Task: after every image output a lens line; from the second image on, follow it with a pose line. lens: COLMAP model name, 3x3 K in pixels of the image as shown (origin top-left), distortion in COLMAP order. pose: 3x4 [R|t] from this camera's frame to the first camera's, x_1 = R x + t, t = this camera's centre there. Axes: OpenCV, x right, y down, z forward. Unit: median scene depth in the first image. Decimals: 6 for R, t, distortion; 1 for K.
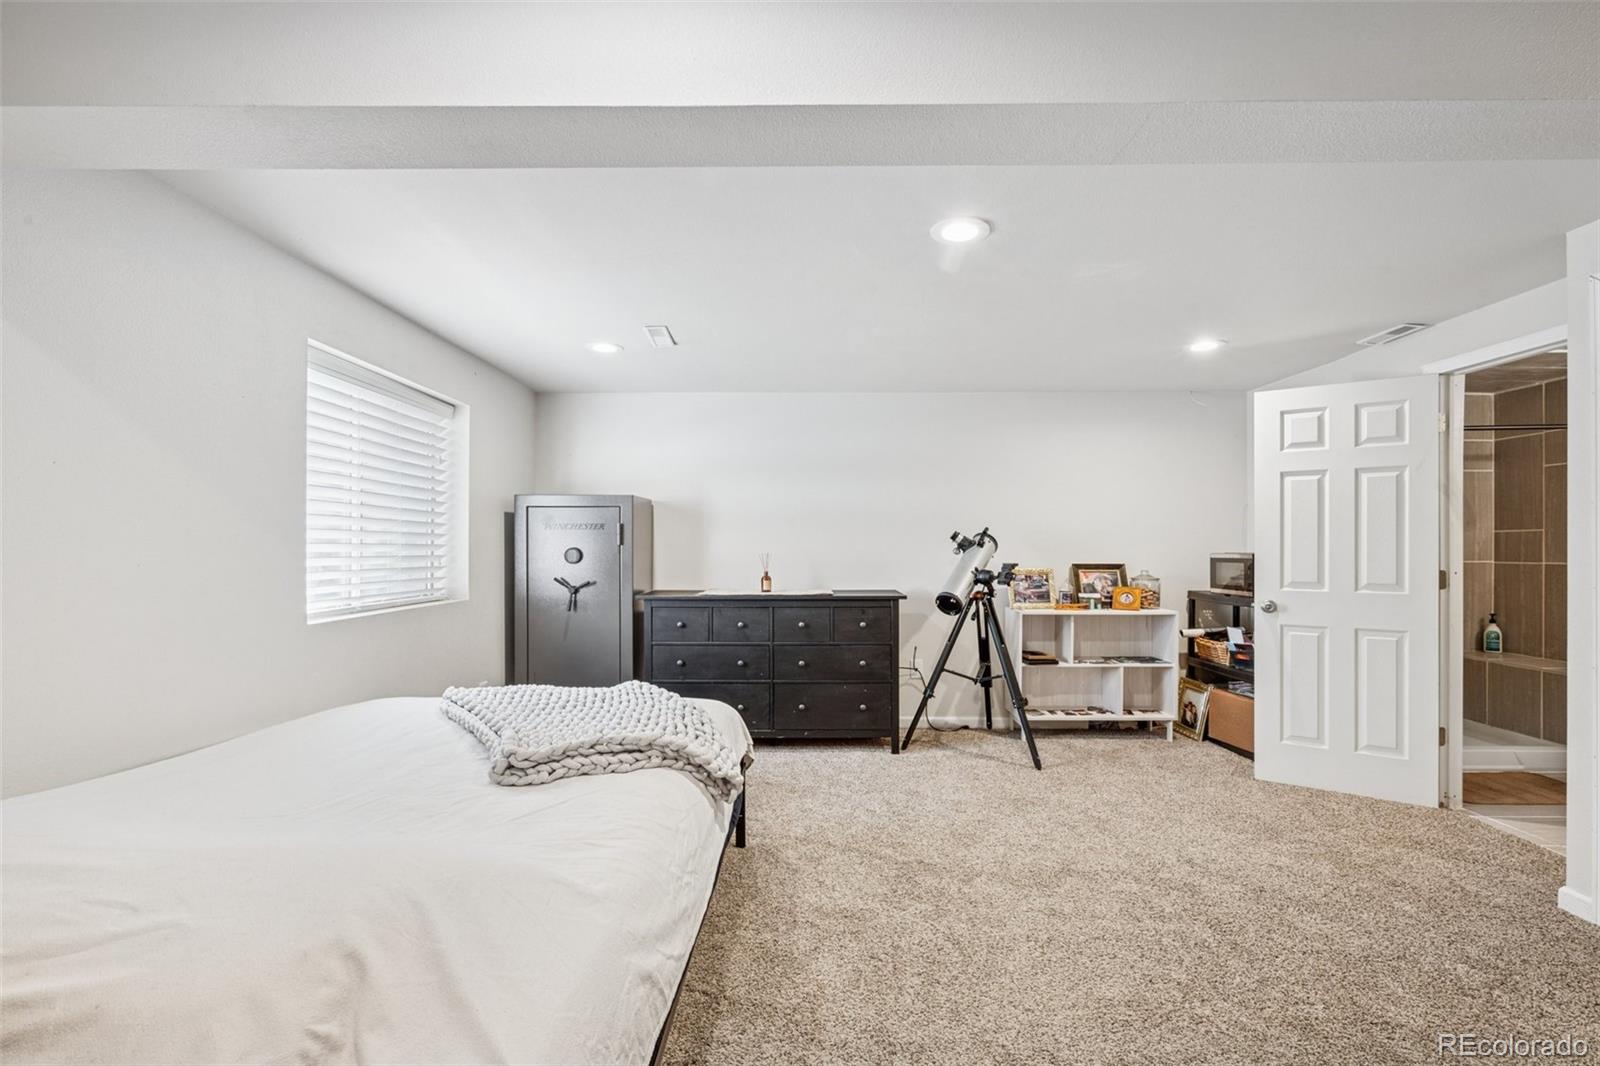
lens RADIAL K [[667.7, 0, 800.9], [0, 667.7, 536.6], [0, 0, 1]] dist [-0.002428, -0.000251]
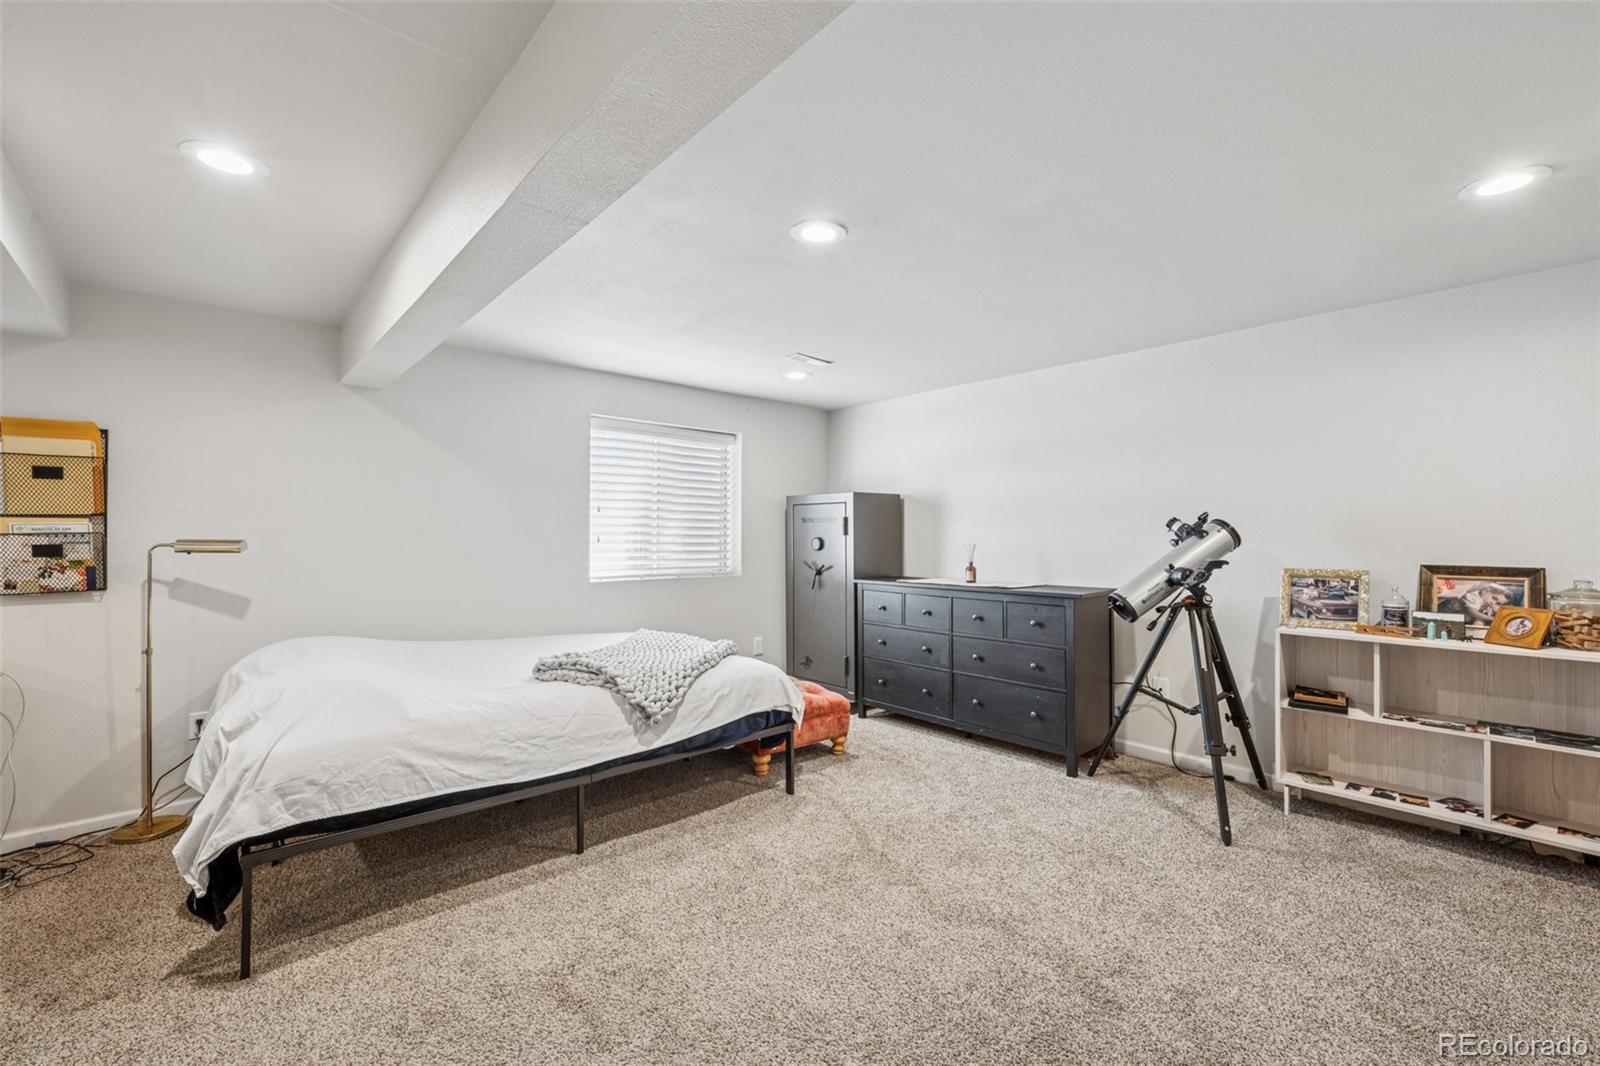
lens RADIAL K [[667.7, 0, 800.9], [0, 667.7, 536.6], [0, 0, 1]] dist [-0.002428, -0.000251]
pose [[0.672024, 0.001788, -0.740527, 0.516698], [0.008187, 0.999918, 0.009844, 0.003501], [0.740484, -0.012678, 0.671955, 0.156440]]
